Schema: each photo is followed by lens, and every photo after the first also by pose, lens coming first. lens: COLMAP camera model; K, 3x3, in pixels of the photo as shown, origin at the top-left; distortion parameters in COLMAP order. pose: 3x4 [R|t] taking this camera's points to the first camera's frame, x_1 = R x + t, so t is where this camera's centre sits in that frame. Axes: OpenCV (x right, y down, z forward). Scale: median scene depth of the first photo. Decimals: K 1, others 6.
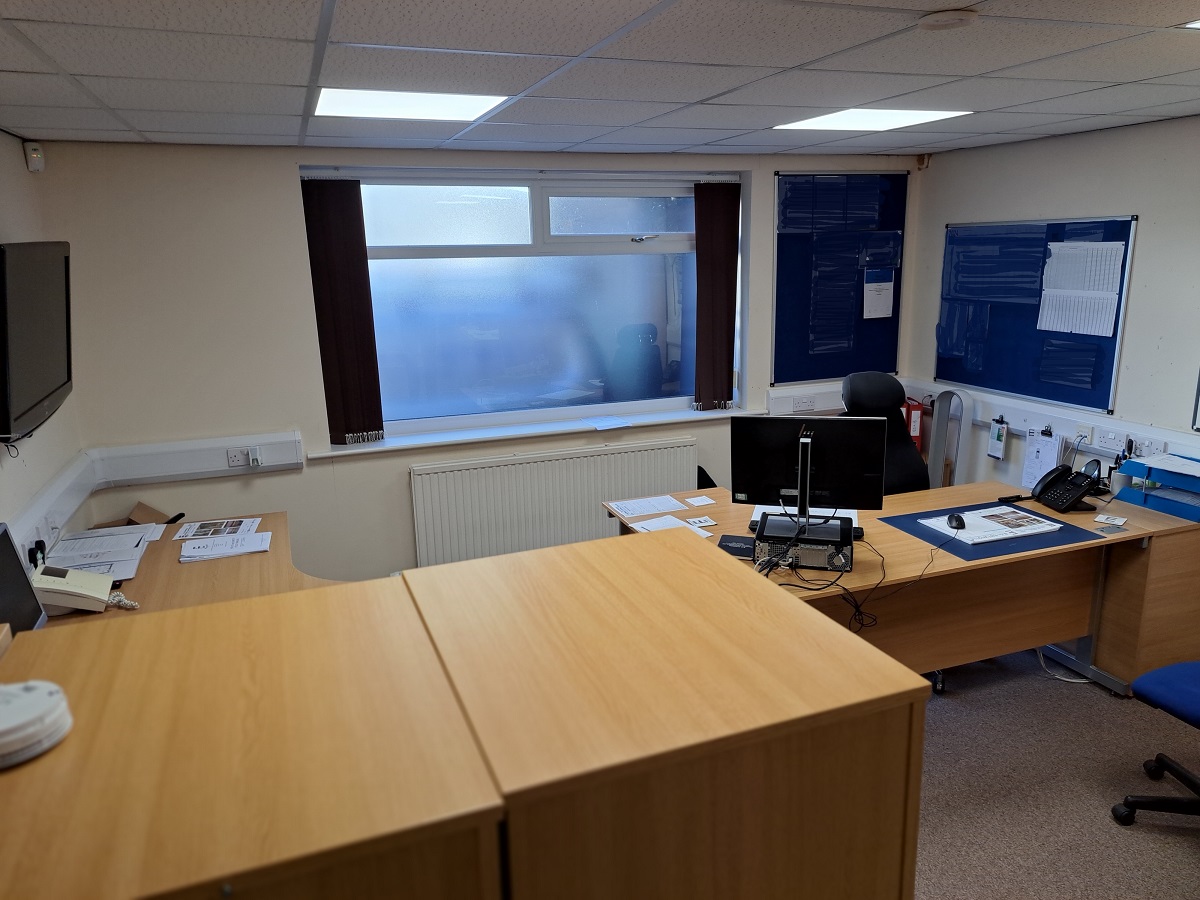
lens RADIAL K [[861.3, 0, 600.9], [0, 861.3, 454.8], [0, 0, 1]] dist [0.070753, -0.065389]
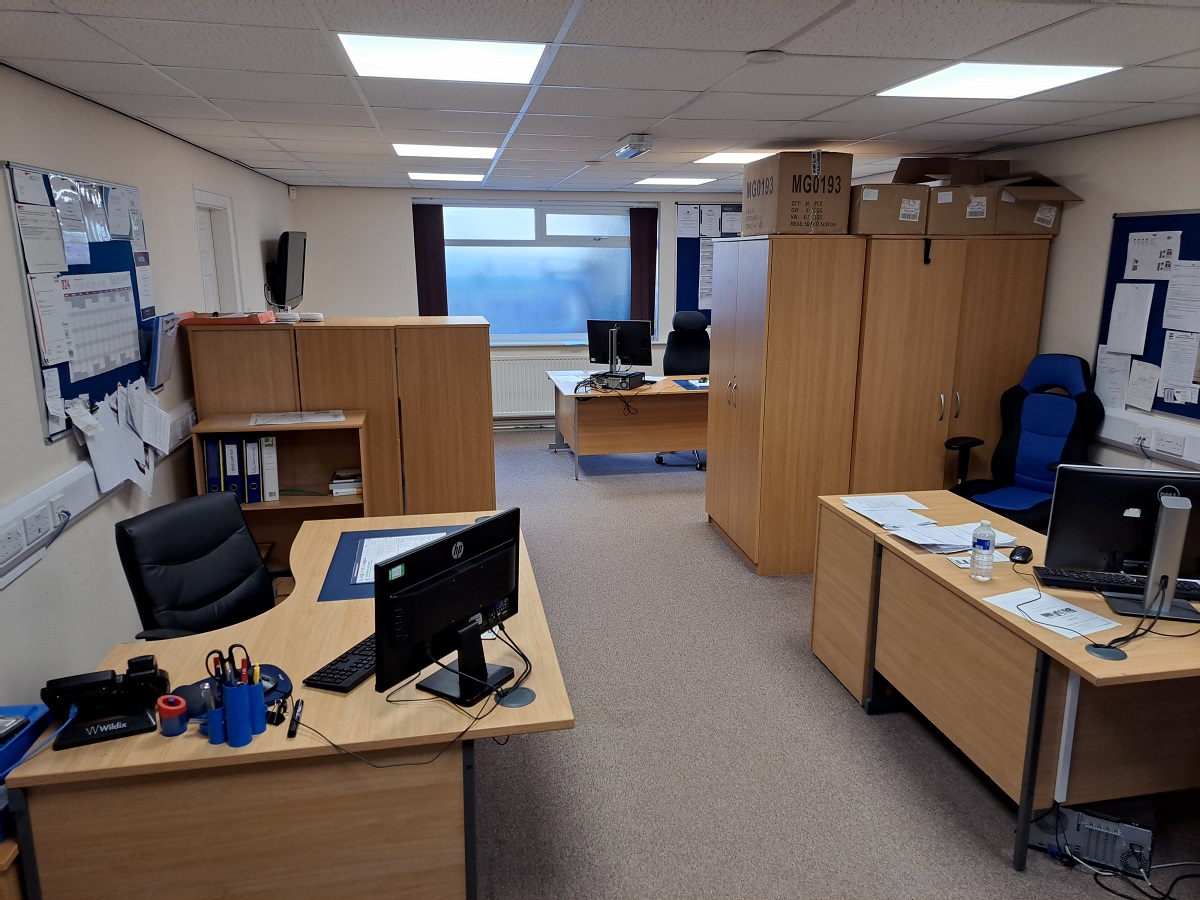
lens RADIAL K [[861.3, 0, 600.8], [0, 861.3, 448.8], [0, 0, 1]] dist [0.070753, -0.065389]
pose [[0.983821, 0.061341, -0.168326, 0.405394], [-0.063814, 0.997918, -0.009319, 0.210206], [0.167404, 0.019910, 0.985687, -0.789271]]
